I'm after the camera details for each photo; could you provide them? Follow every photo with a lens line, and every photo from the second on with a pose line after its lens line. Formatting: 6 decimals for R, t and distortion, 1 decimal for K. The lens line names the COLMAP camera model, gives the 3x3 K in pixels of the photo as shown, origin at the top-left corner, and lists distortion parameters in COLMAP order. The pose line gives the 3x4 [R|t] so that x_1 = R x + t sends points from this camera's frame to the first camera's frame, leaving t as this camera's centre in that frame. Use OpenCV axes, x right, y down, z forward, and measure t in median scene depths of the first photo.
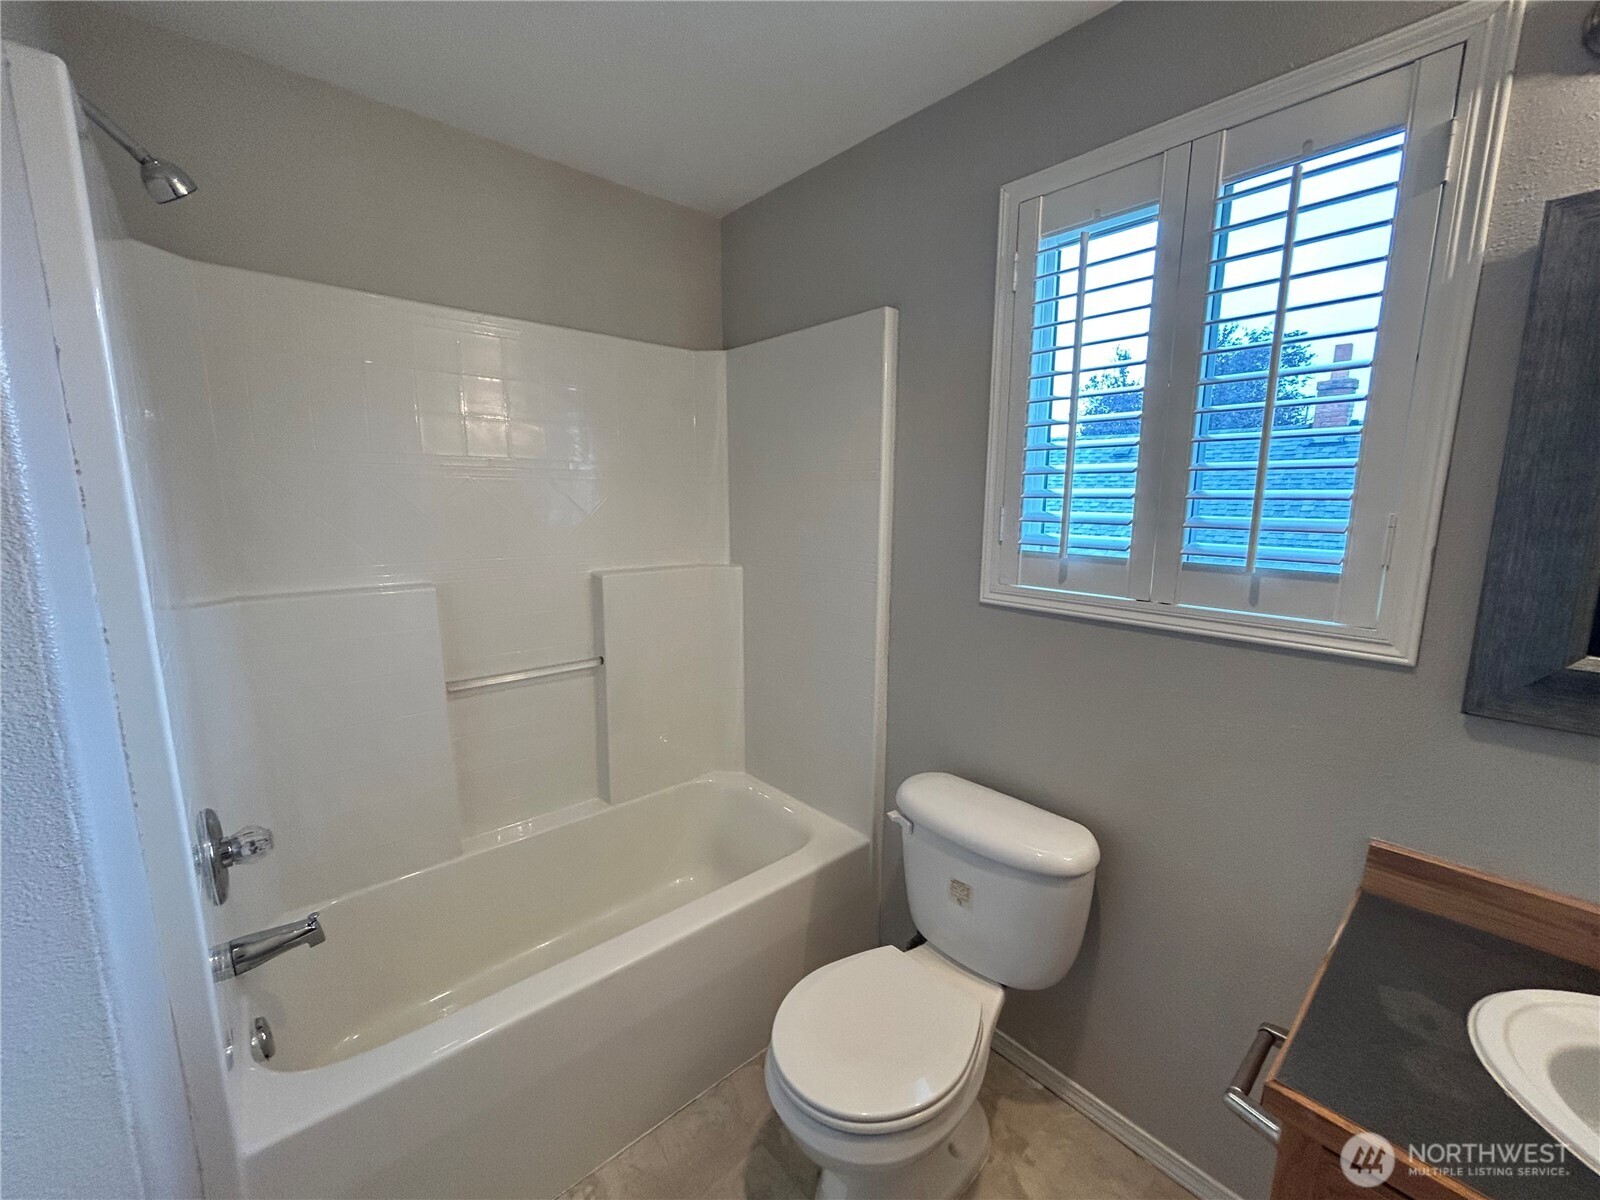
lens RADIAL K [[649.4, 0, 802.2], [0, 649.4, 600.2], [0, 0, 1]] dist [-0.000185, 0.000062]
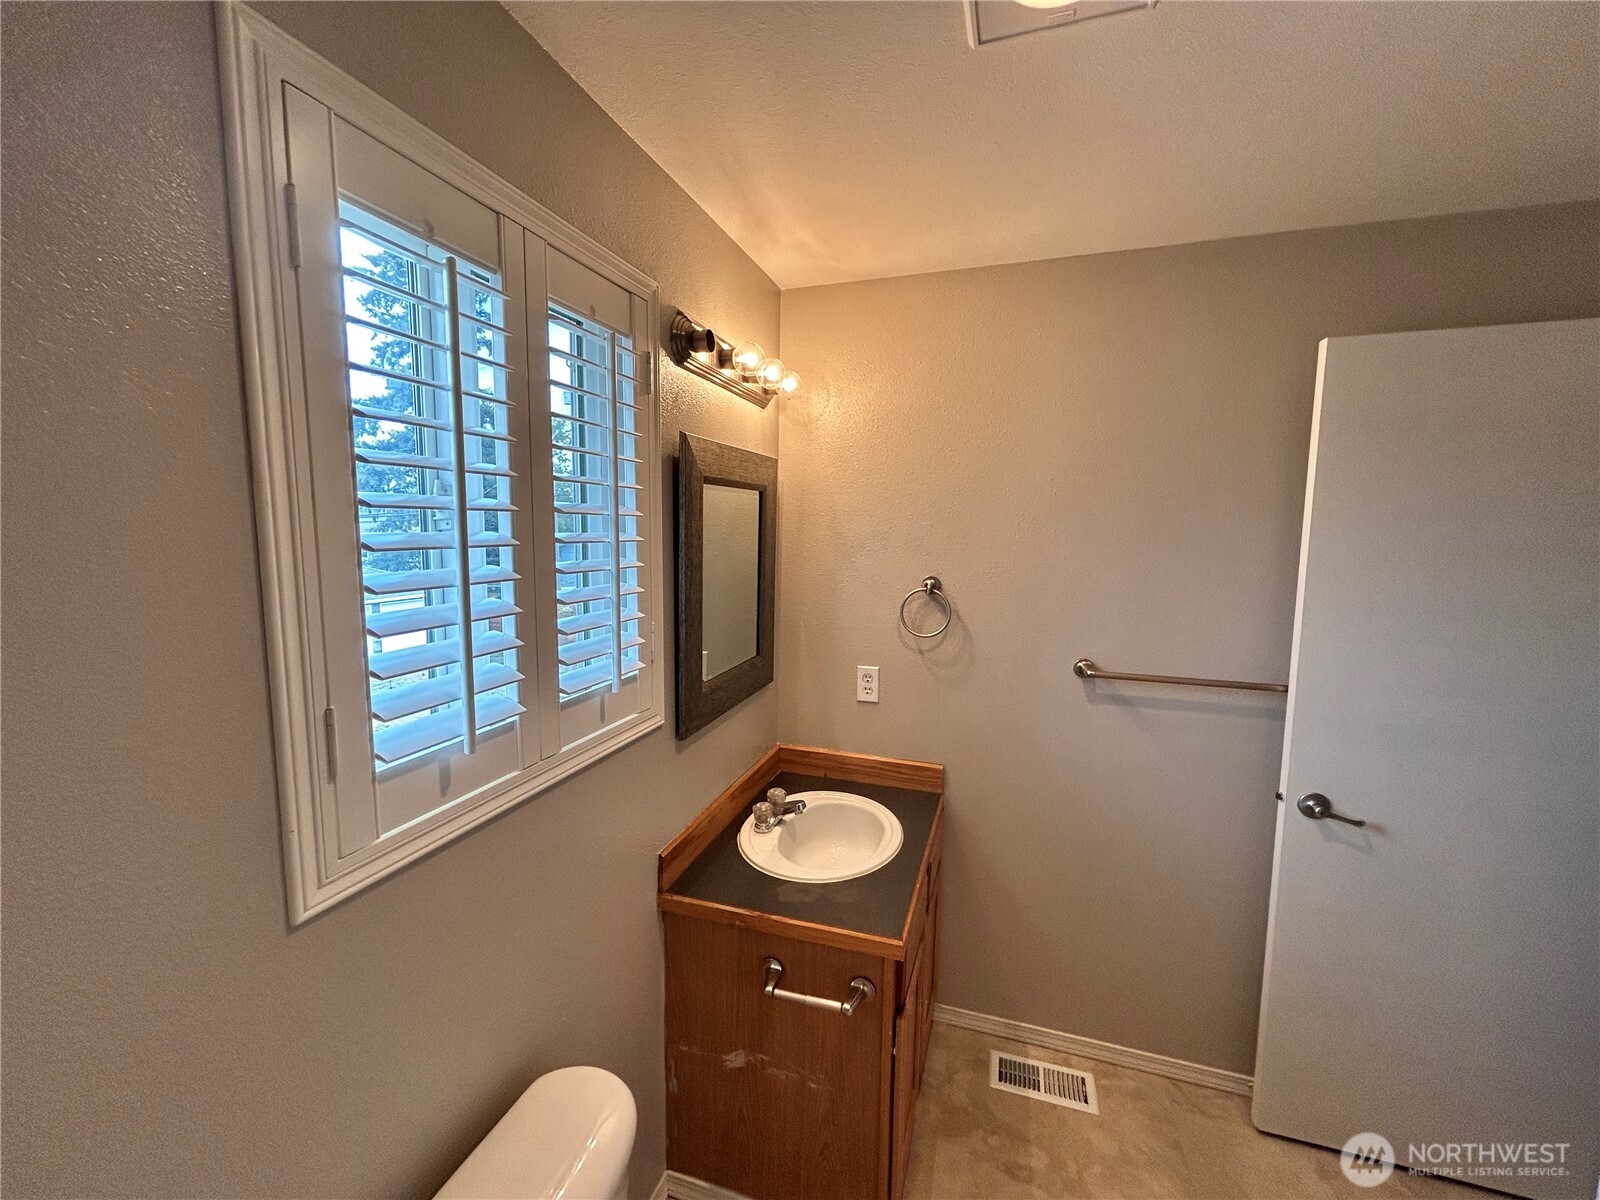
lens RADIAL K [[649.4, 0, 802.2], [0, 649.4, 600.2], [0, 0, 1]] dist [-0.000185, 0.000062]
pose [[-0.513235, -0.107300, 0.851514, -0.355358], [0.119583, 0.973535, 0.194753, -0.353767], [-0.849876, 0.201781, -0.486821, 1.201674]]
